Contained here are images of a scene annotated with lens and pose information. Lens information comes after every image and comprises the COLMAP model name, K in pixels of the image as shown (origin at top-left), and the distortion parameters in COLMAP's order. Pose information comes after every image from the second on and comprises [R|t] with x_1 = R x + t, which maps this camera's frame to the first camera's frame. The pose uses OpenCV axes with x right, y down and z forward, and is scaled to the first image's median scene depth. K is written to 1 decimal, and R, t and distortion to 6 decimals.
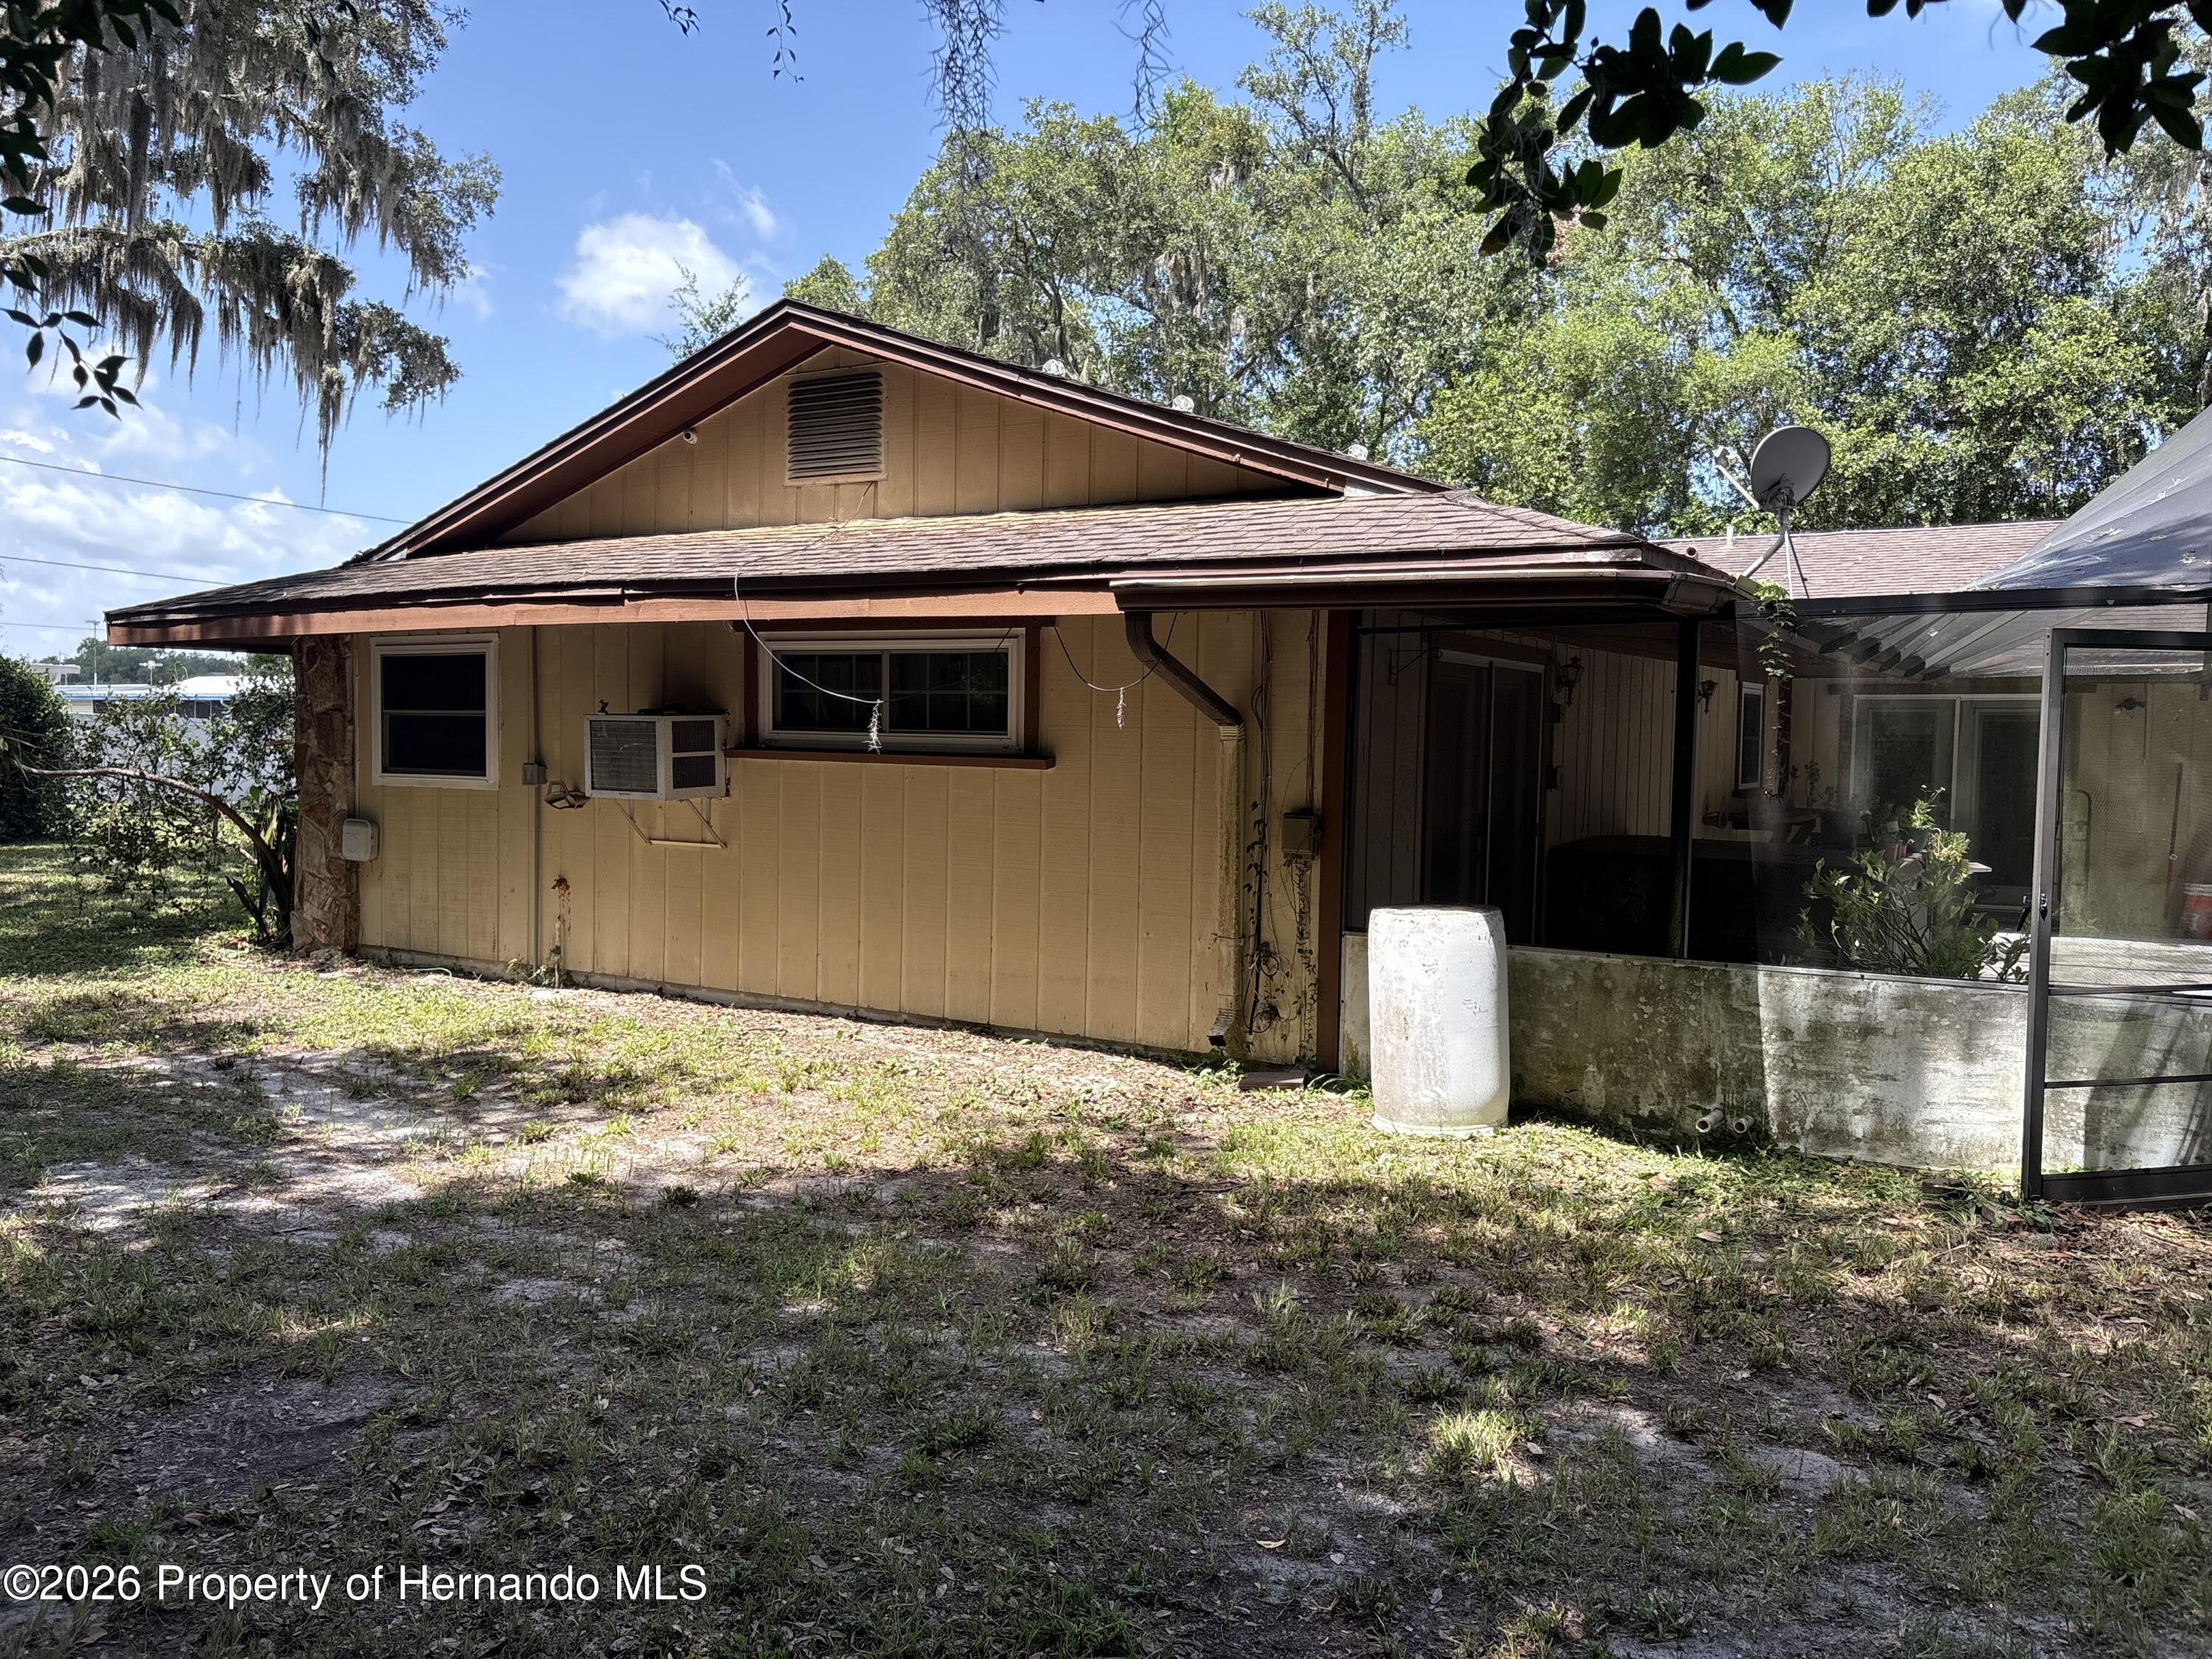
lens RADIAL K [[1662.2, 0, 1106.0], [0, 1662.2, 829.5], [0, 0, 1]] dist [0.074722, -0.094705]
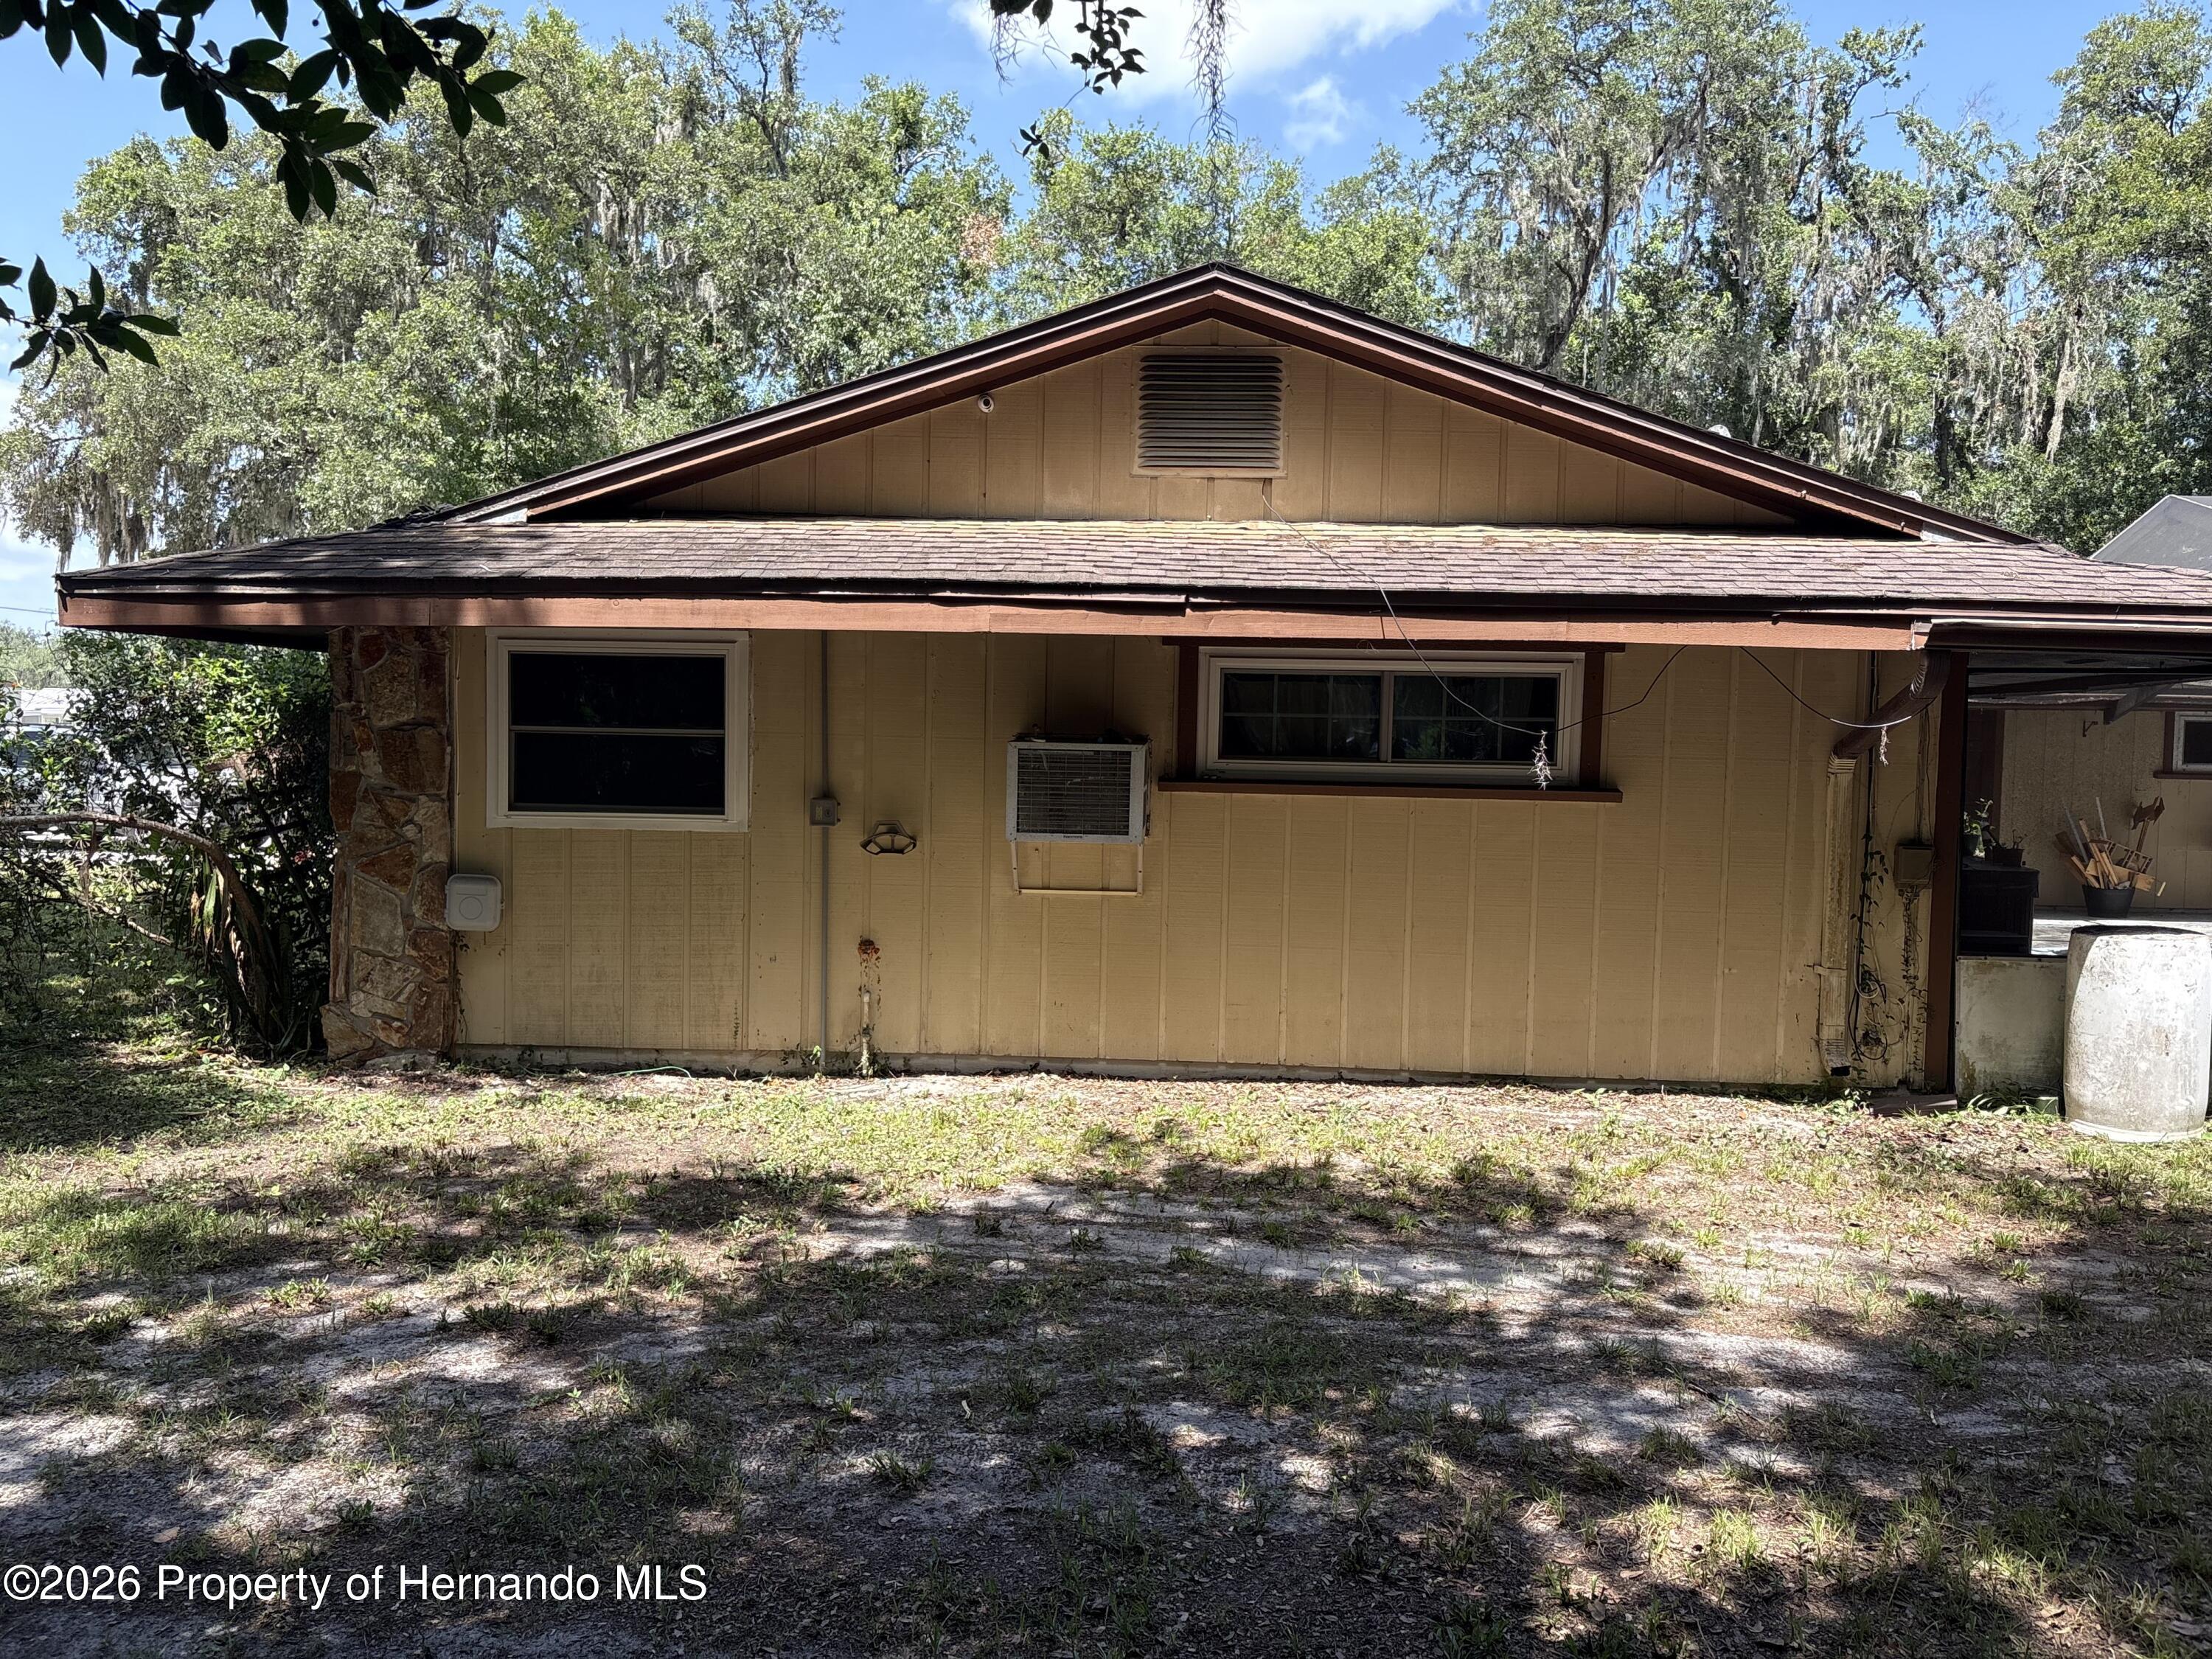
lens RADIAL K [[1662.2, 0, 1106.0], [0, 1662.2, 829.5], [0, 0, 1]] dist [0.074722, -0.094705]
pose [[0.870822, -0.024780, 0.490973, -0.698236], [0.021202, 0.999693, 0.012851, -0.036194], [-0.491141, -0.000781, 0.871080, 0.281019]]
